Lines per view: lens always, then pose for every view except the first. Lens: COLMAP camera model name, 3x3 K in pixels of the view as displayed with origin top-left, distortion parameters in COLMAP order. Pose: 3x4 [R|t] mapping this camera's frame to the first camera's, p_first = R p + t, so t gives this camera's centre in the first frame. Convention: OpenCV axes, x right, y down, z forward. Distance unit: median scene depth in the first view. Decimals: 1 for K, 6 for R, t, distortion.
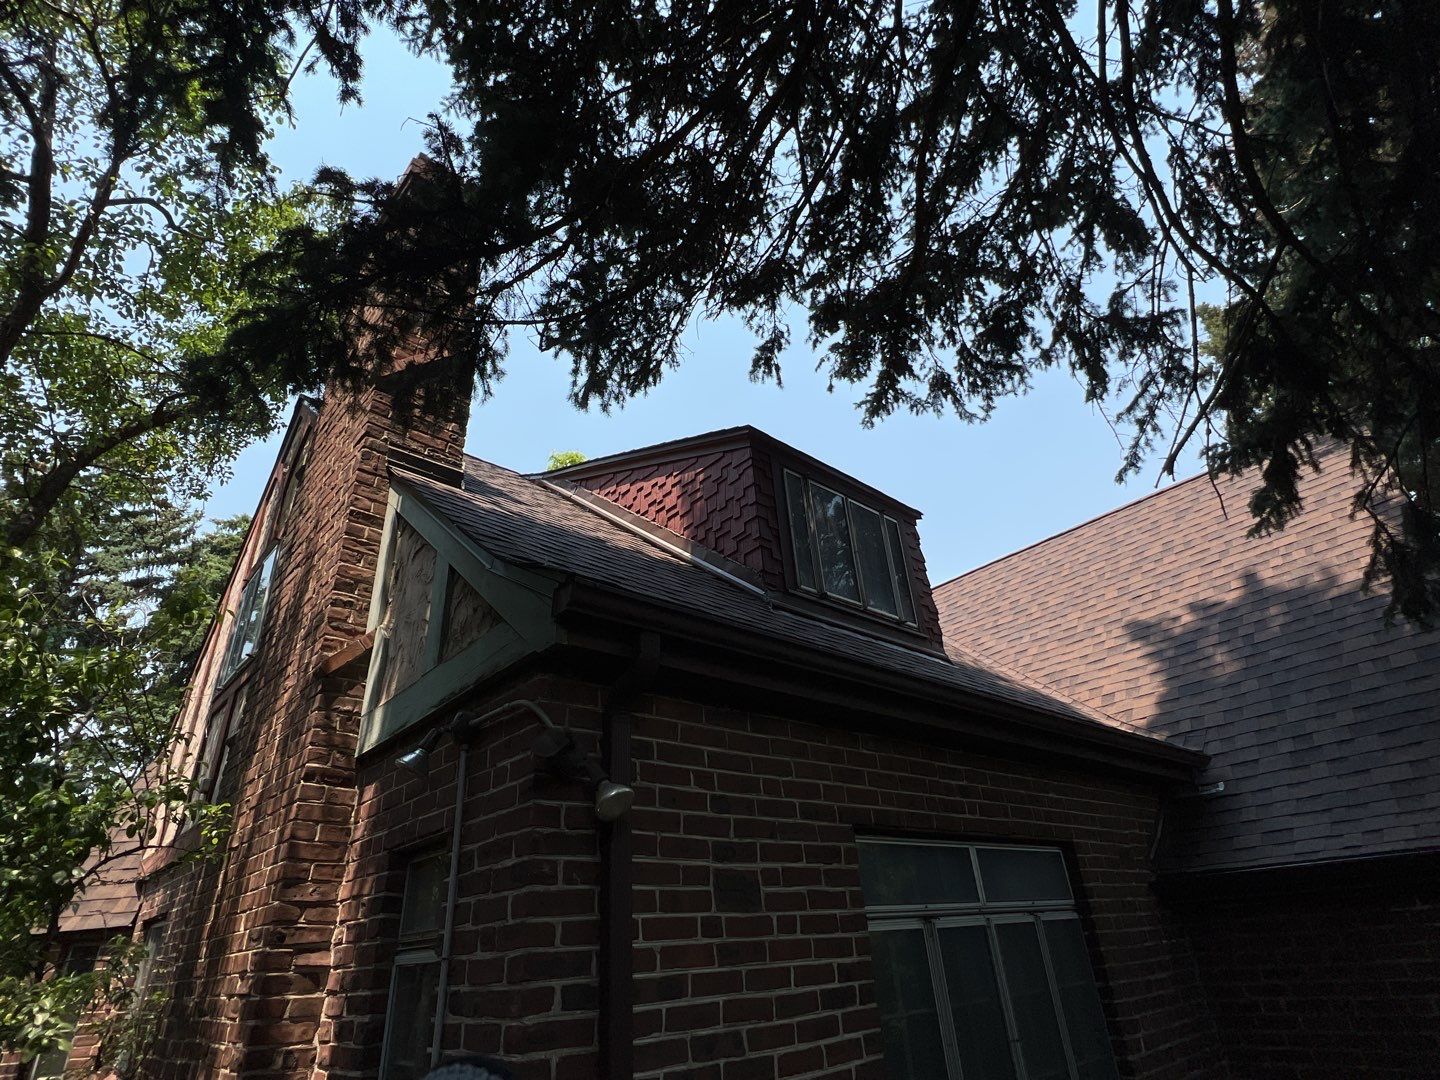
lens RADIAL K [[754.7, 0, 722.4], [0, 754.7, 538.8], [0, 0, 1]] dist [-0.003352, -0.001727]
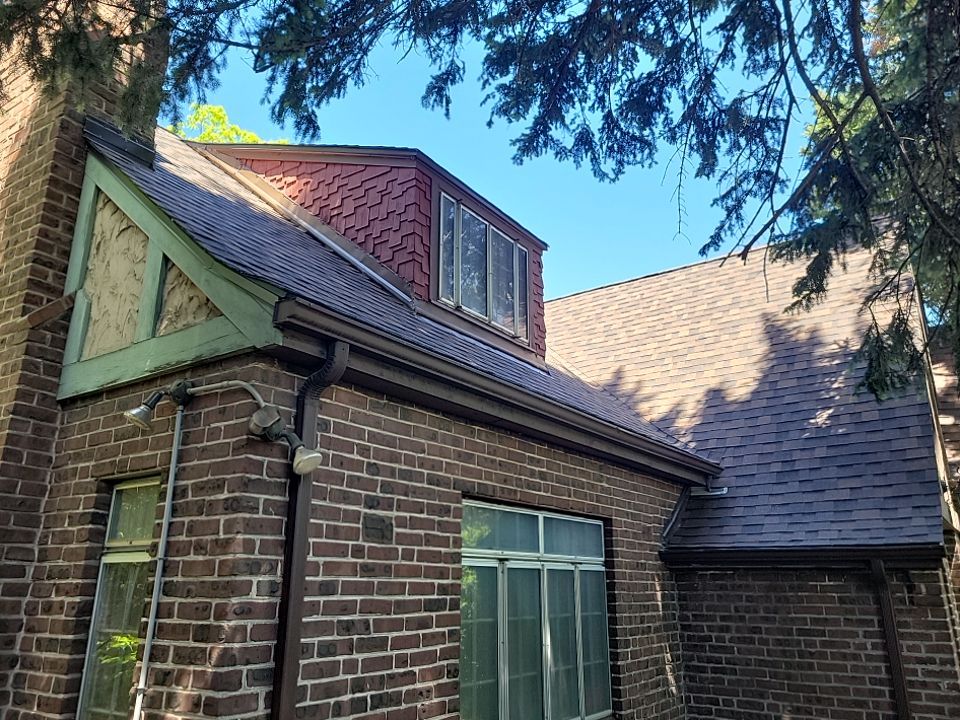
lens RADIAL K [[728.9, 0, 483.0], [0, 728.9, 357.1], [0, 0, 1]] dist [0.040389, 0.004908]
pose [[0.969996, 0.130990, 0.204817, -0.060256], [-0.167023, 0.971209, 0.169874, -0.057897], [-0.176668, -0.198986, 0.963946, -0.151779]]
